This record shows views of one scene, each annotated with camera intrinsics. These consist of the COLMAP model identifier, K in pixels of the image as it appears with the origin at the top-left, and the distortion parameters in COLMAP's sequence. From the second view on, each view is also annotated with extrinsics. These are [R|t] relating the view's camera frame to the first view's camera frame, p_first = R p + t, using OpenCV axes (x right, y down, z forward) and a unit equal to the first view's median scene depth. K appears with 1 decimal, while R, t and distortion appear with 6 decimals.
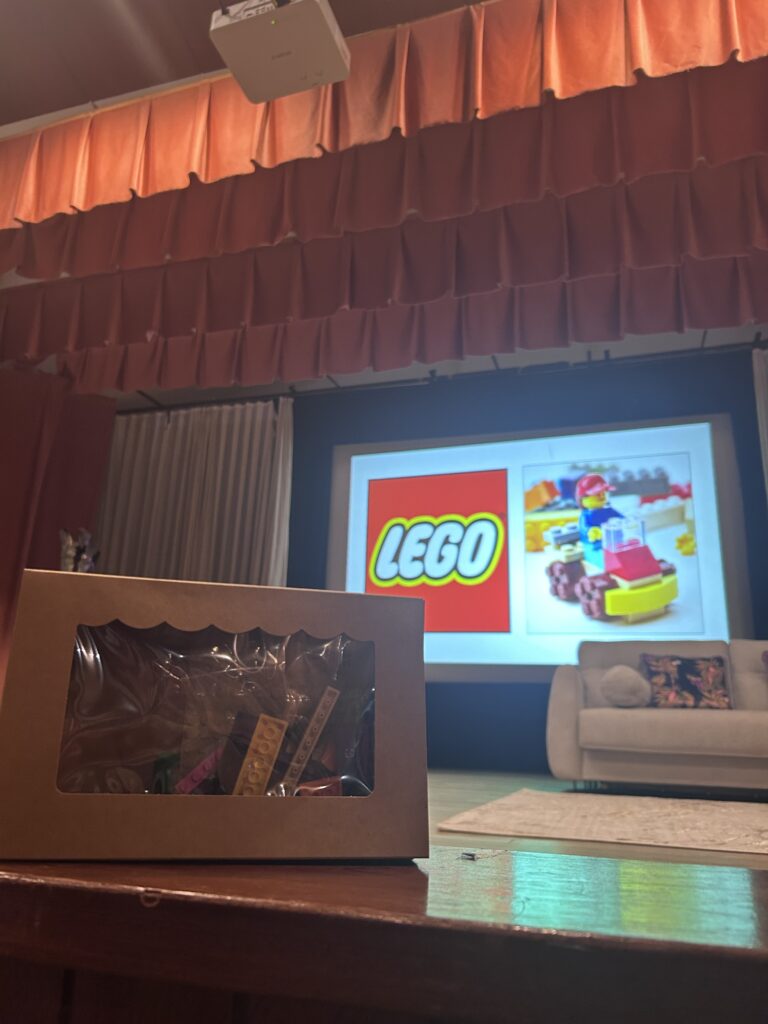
lens RADIAL K [[772.7, 0, 387.7], [0, 772.7, 515.3], [0, 0, 1]] dist [0.052455, -0.053613]
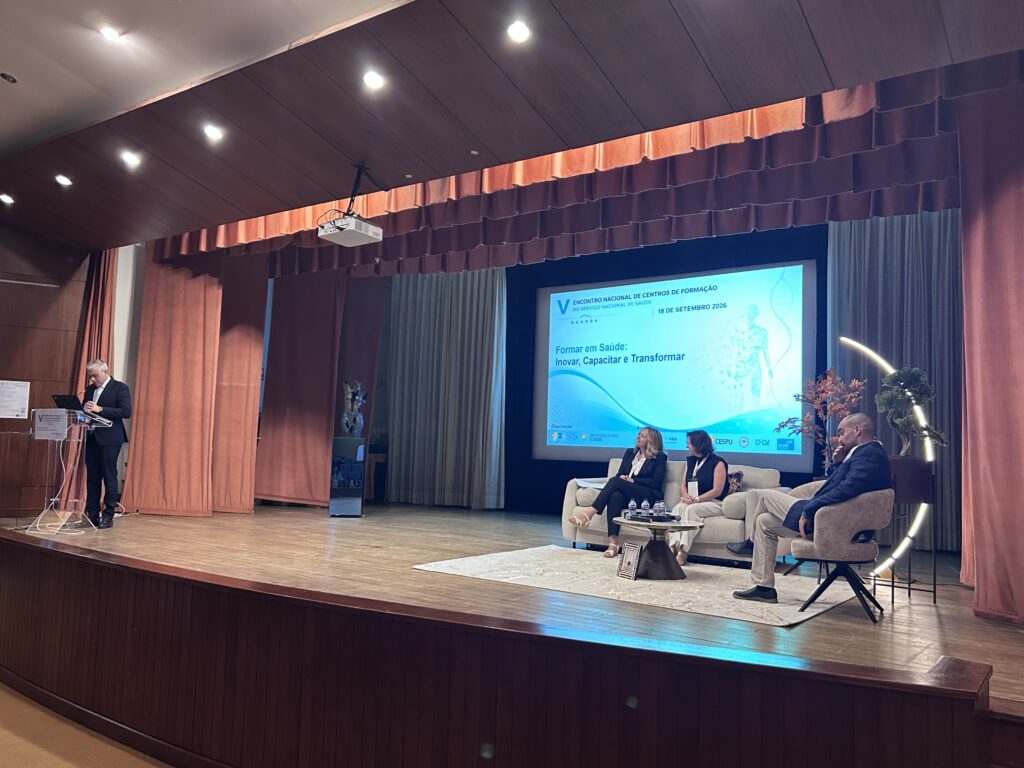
lens RADIAL K [[844.1, 0, 509.8], [0, 844.1, 386.1], [0, 0, 1]] dist [0.041234, -0.011439]
pose [[0.942894, -0.023500, -0.332264, 0.772693], [0.091726, 0.977260, 0.191180, -0.426818], [0.320215, -0.210740, 0.923608, -0.846440]]
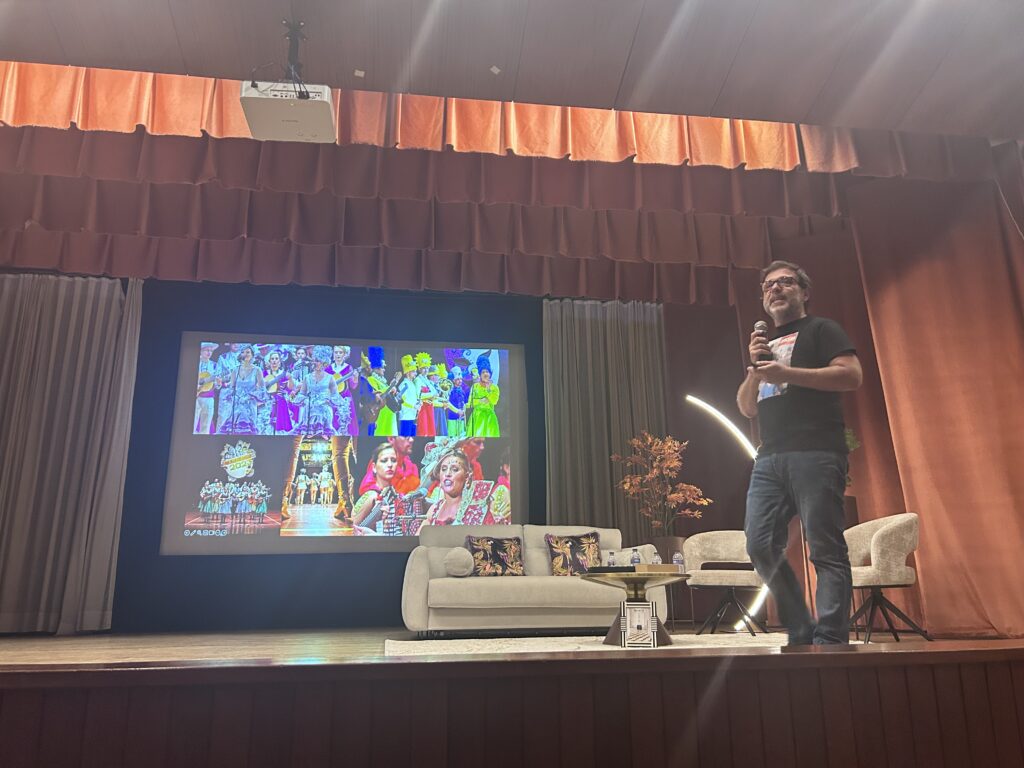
lens RADIAL K [[772.7, 0, 510.0], [0, 772.7, 381.9], [0, 0, 1]] dist [0.052455, -0.053613]
pose [[0.900477, 0.073820, 0.428593, -0.246158], [-0.081895, 0.996641, 0.000404, -0.116836], [-0.427123, -0.035464, 0.903498, -0.306368]]
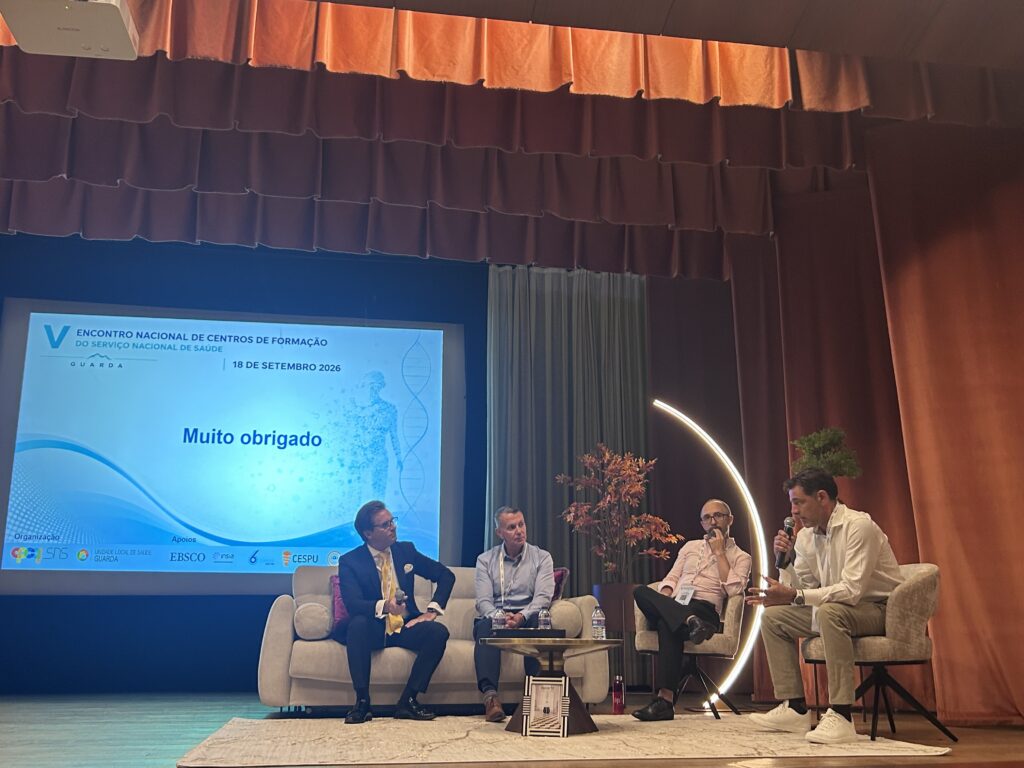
lens RADIAL K [[1006.7, 0, 515.6], [0, 1006.7, 389.6], [0, 0, 1]] dist [0.040715, 0.000000]
pose [[0.892442, 0.079939, 0.444024, -0.120644], [-0.102255, 0.994405, 0.026496, -0.156498], [-0.439422, -0.069049, 0.895623, -0.341897]]
